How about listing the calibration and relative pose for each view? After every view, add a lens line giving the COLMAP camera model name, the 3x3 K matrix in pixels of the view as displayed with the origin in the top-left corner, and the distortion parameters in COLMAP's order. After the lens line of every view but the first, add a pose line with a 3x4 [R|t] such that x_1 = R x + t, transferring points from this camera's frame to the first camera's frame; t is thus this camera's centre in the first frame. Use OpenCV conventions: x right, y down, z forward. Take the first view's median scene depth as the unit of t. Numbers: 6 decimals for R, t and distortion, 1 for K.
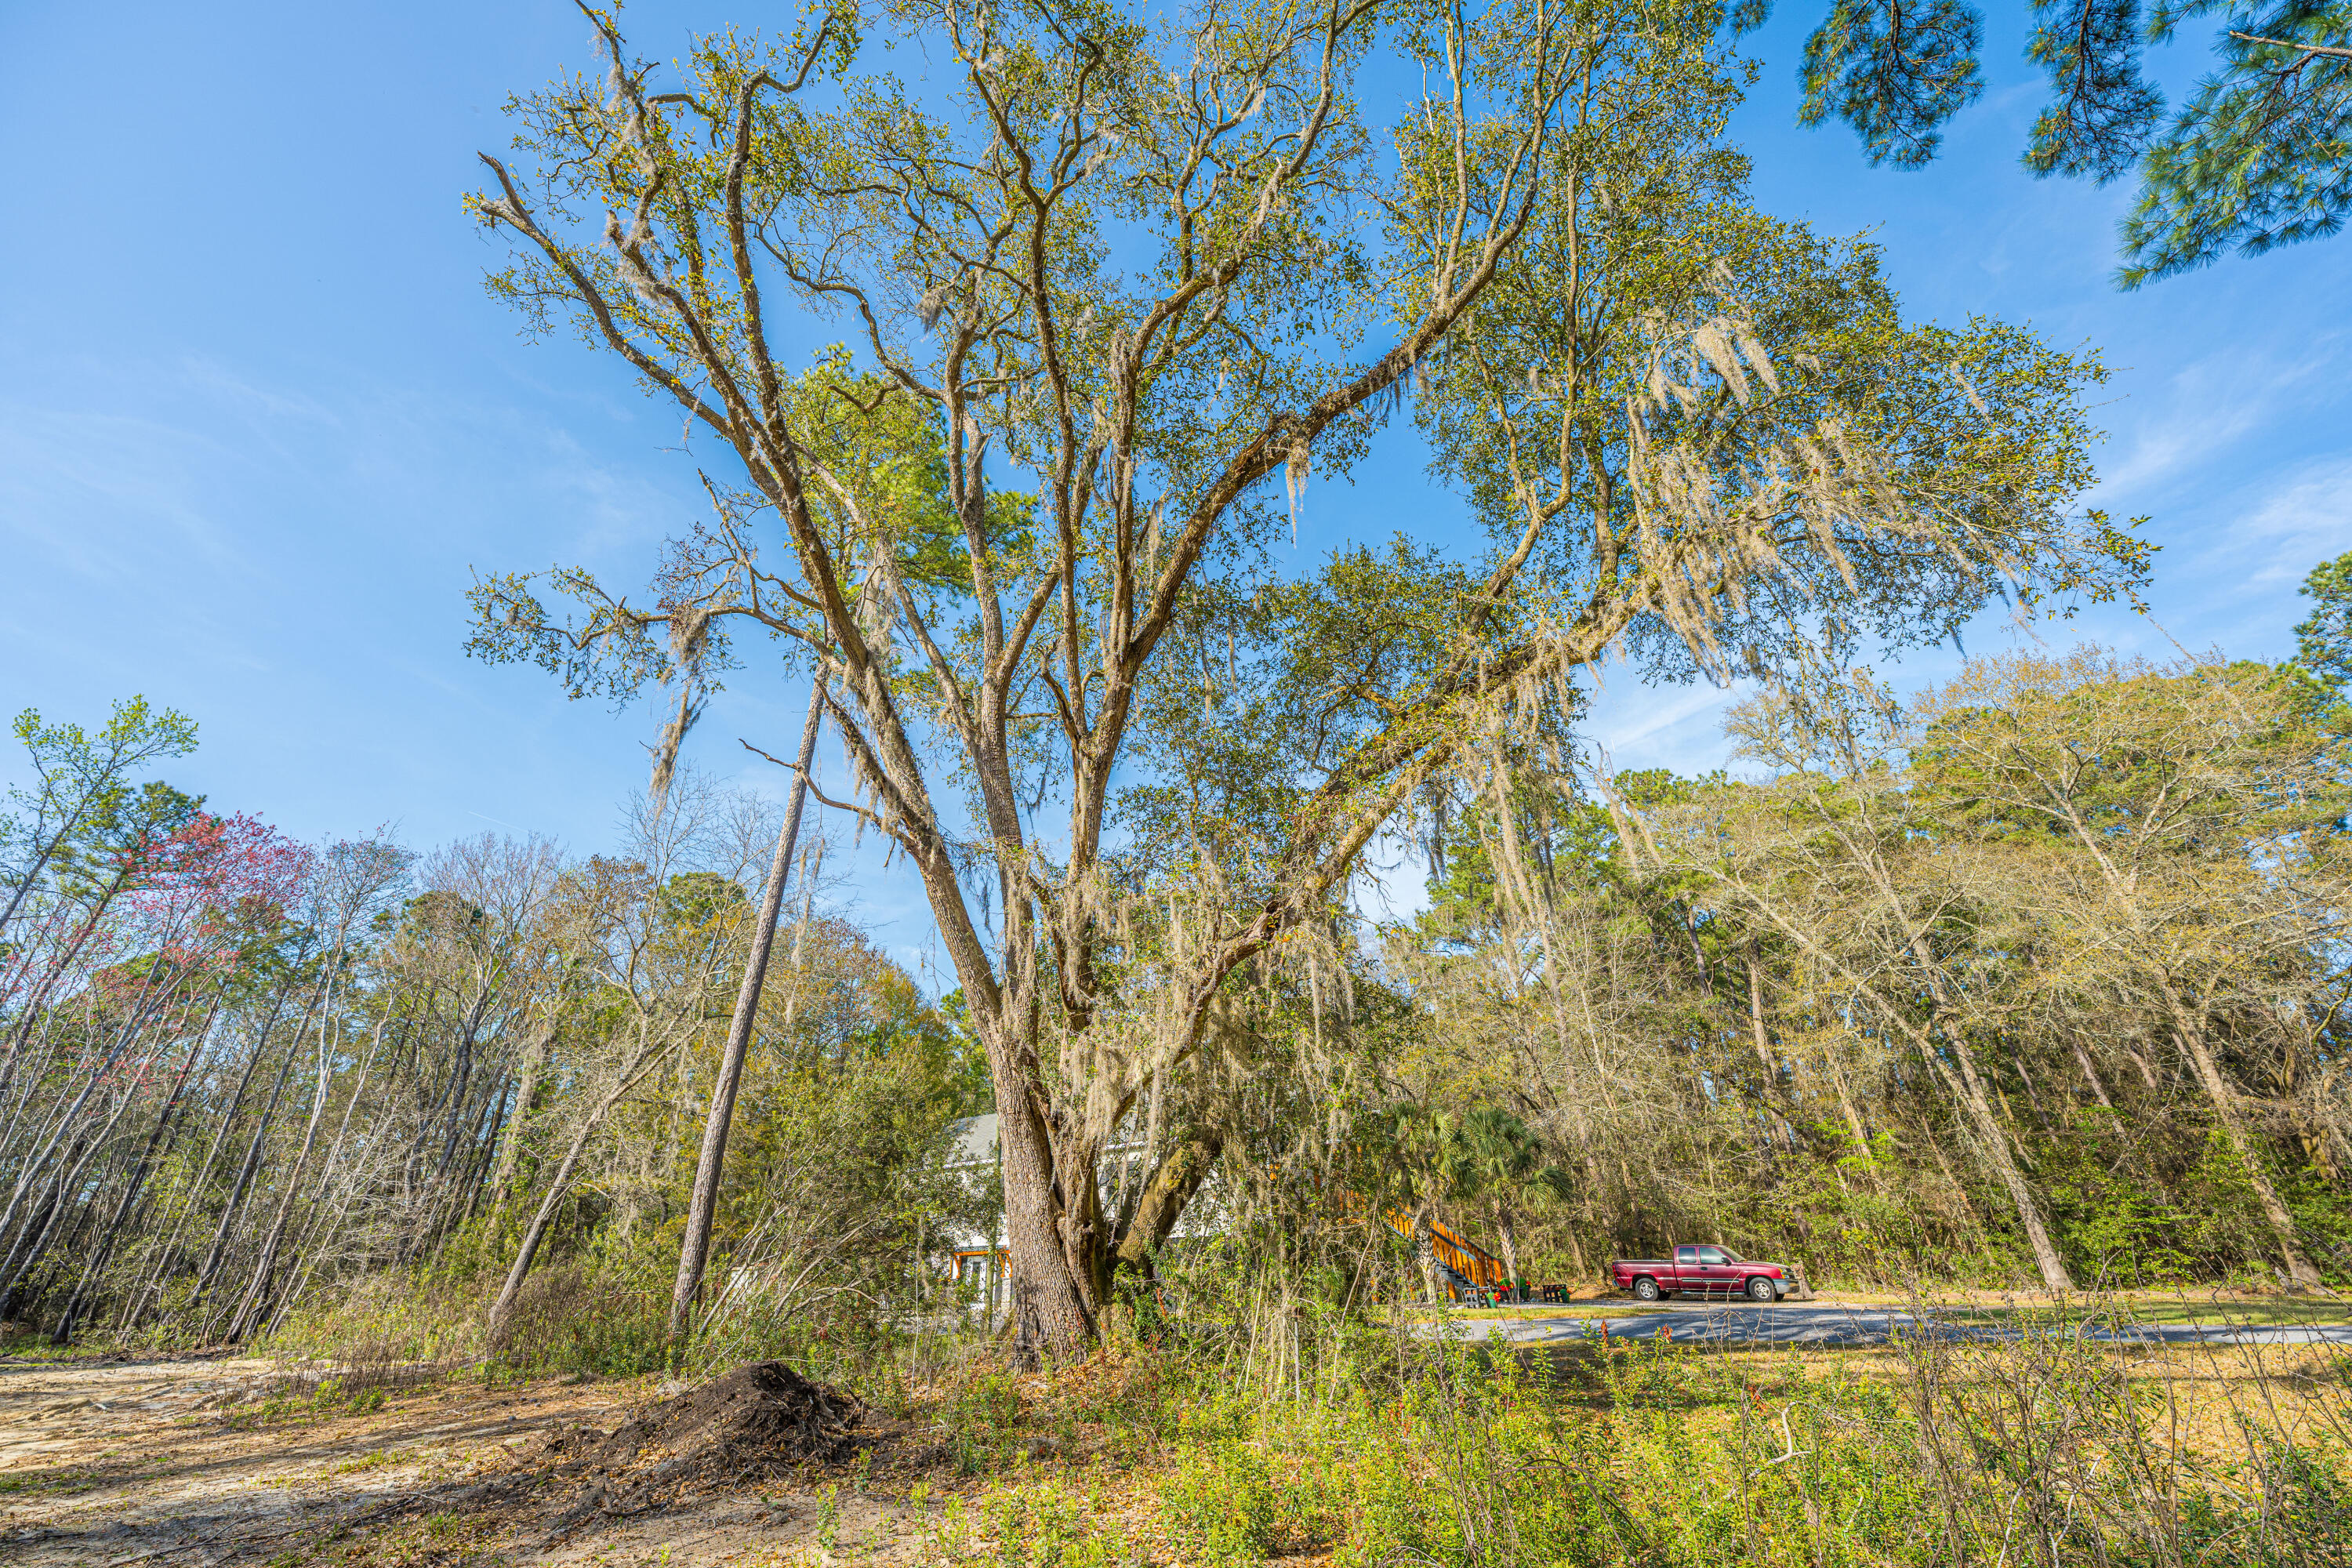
lens RADIAL K [[931.8, 0, 1181.1], [0, 931.8, 779.0], [0, 0, 1]] dist [0.001975, -0.000482]
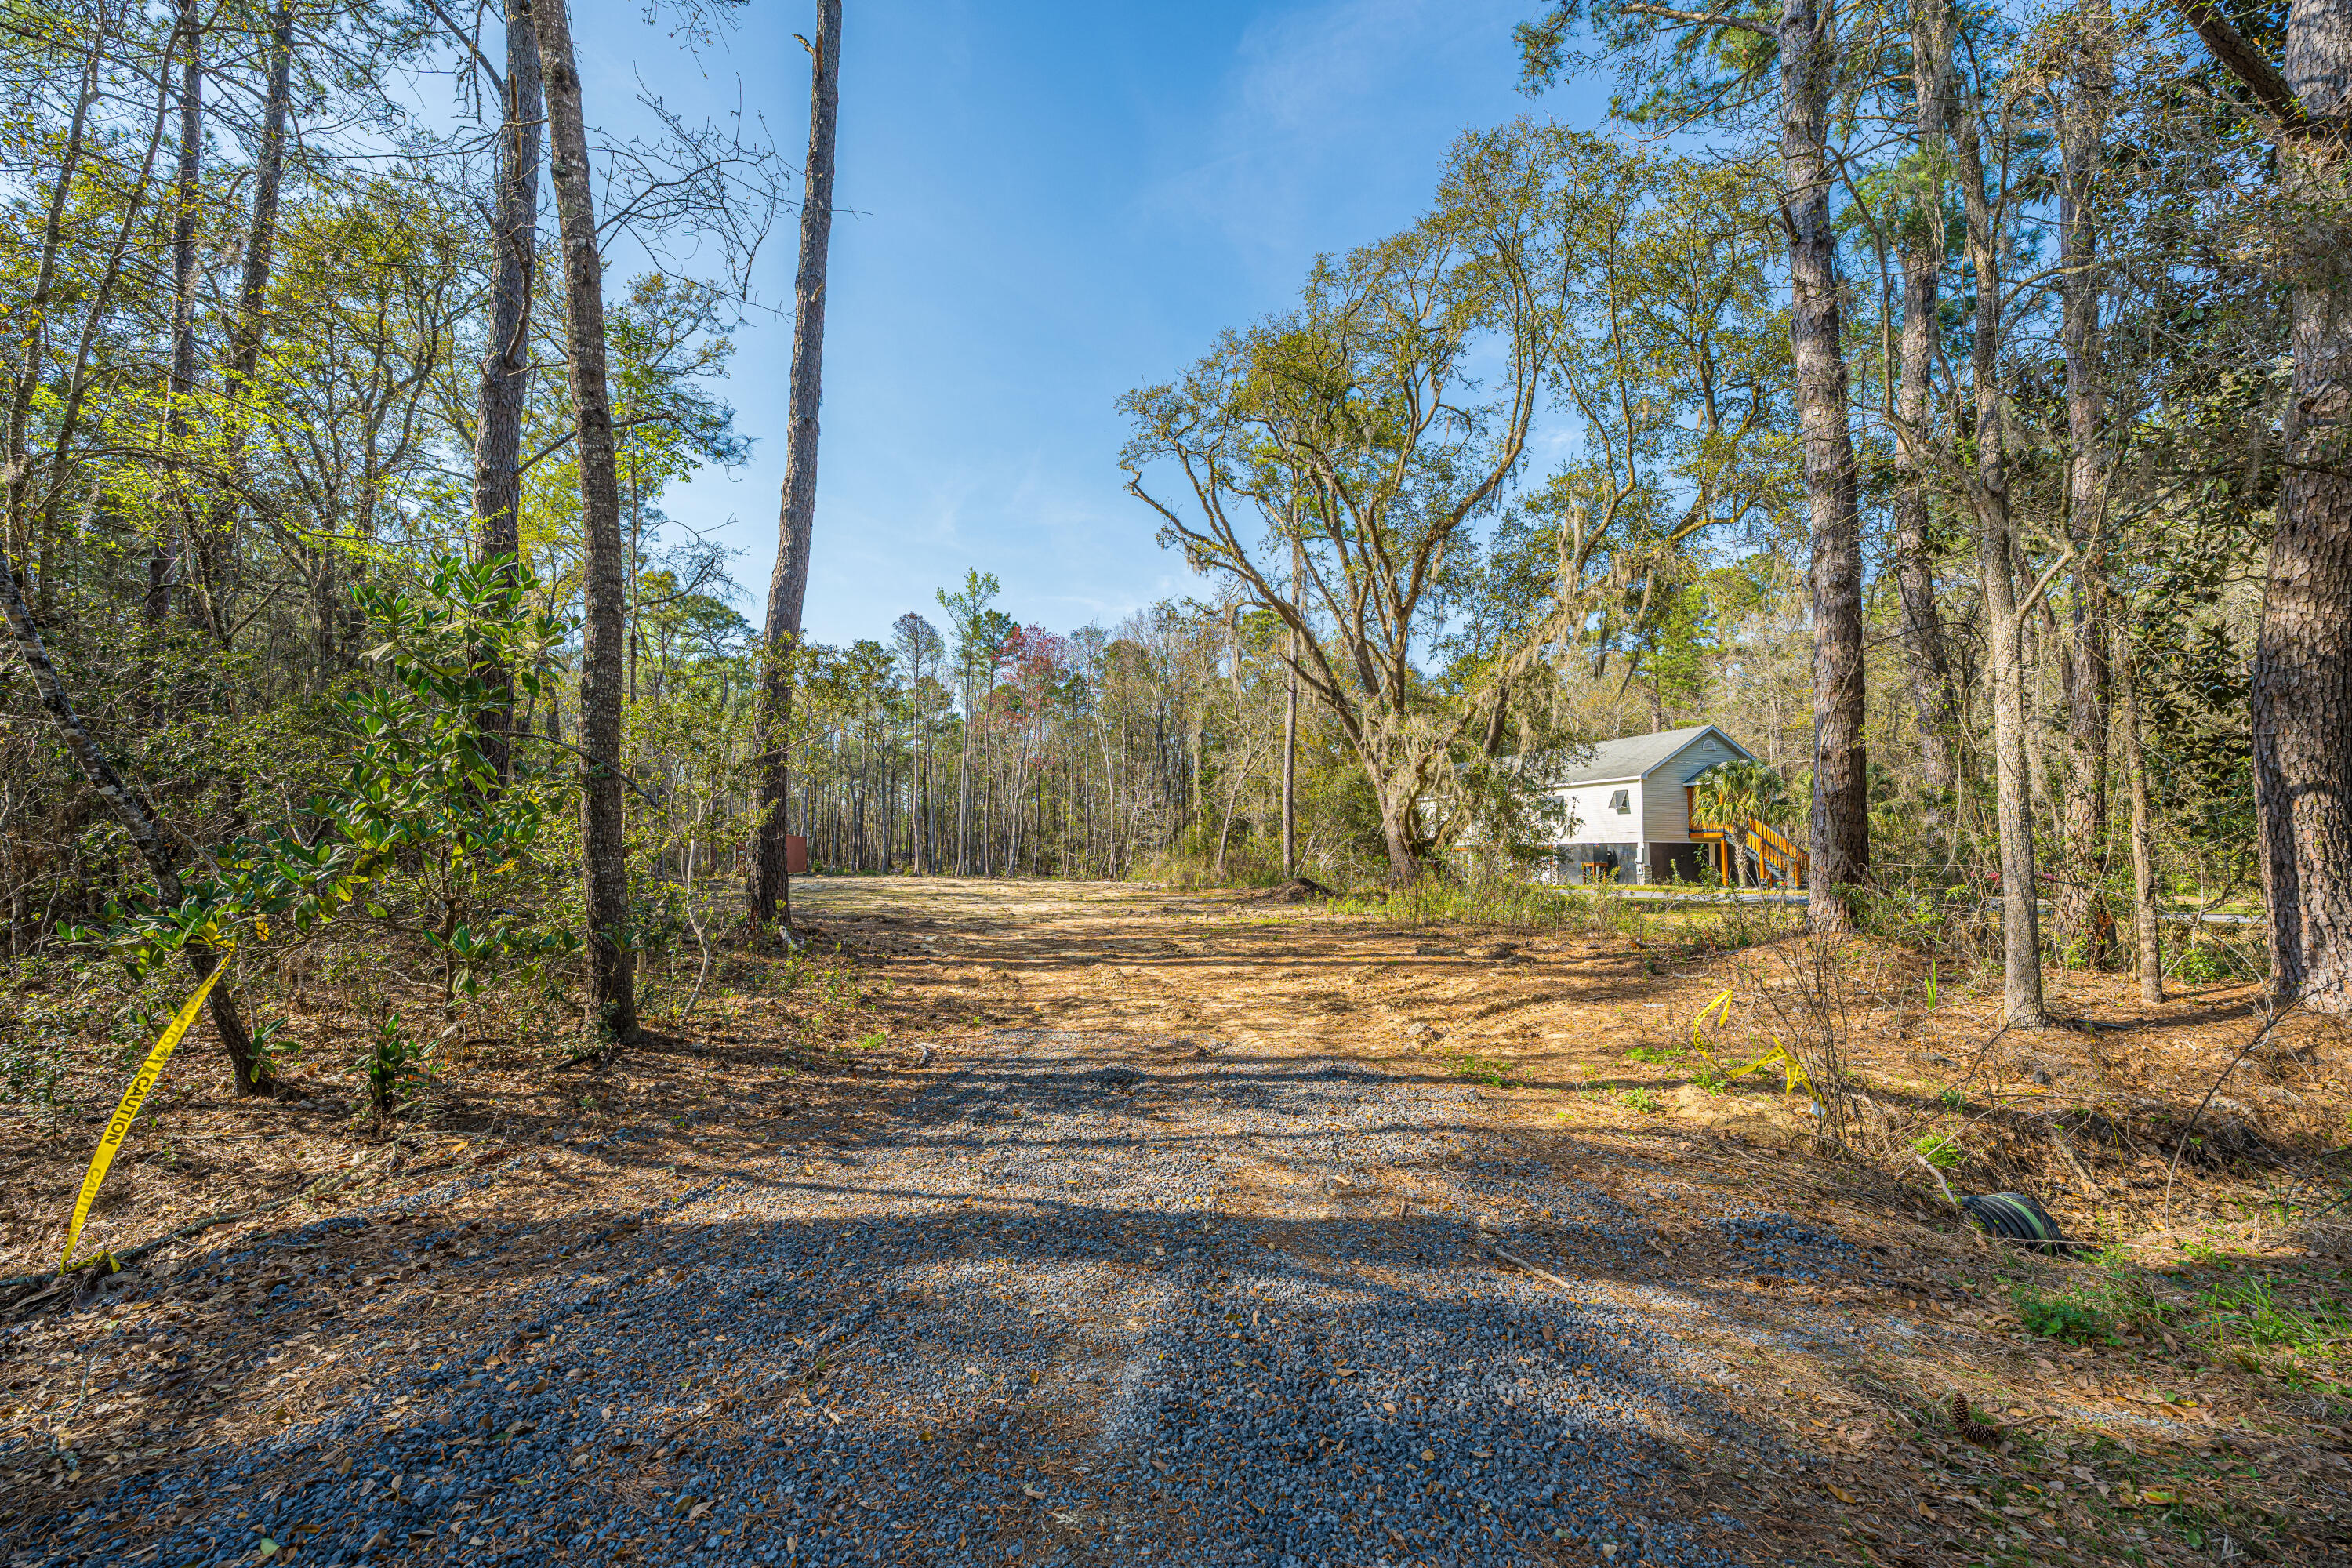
lens RADIAL K [[931.8, 0, 1177.1], [0, 931.8, 783.1], [0, 0, 1]] dist [0.001975, -0.000482]
pose [[0.832598, -0.014512, -0.553688, 0.316615], [0.229978, 0.918470, 0.321751, -0.262187], [0.503876, -0.395225, 0.768053, -0.505291]]
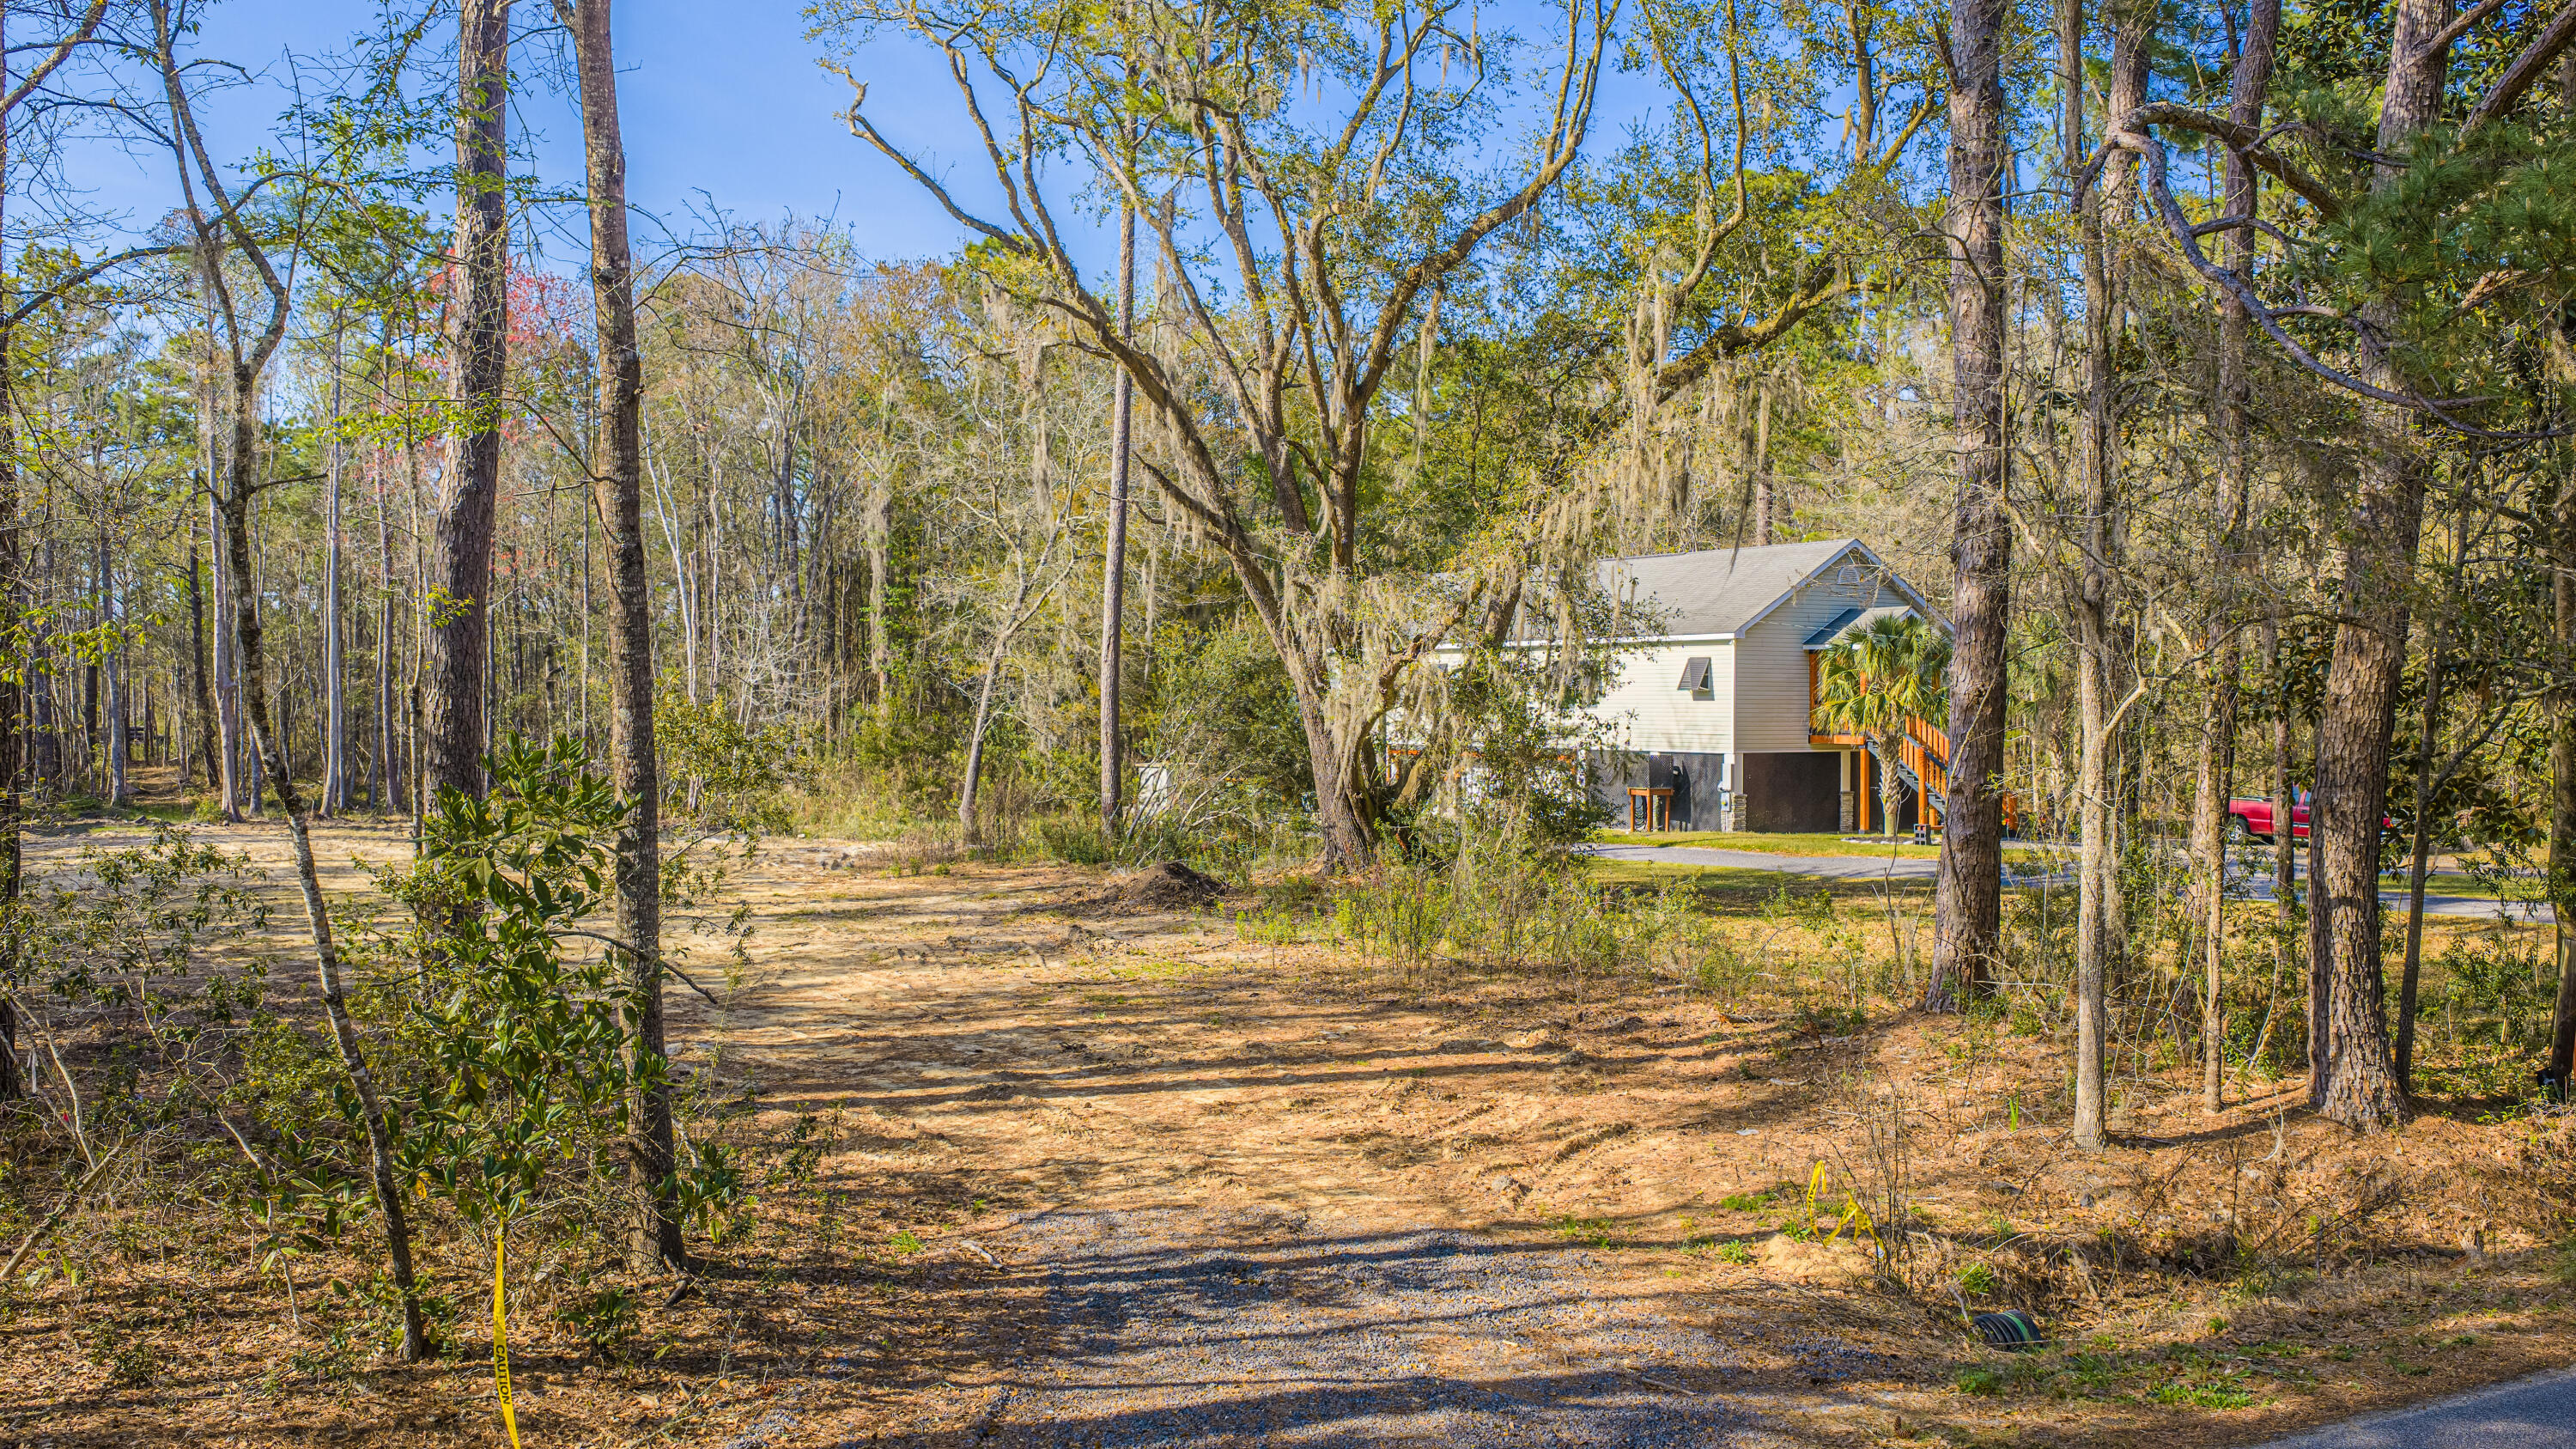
lens RADIAL K [[2134.1, 0, 1296.0], [0, 2134.1, 746.7], [0, 0, 1]] dist [0.012312, -0.018845]
pose [[0.947688, 0.031431, -0.317648, 0.344322], [0.124810, 0.879427, 0.459381, -0.454549], [0.293787, -0.474995, 0.829499, -0.711555]]
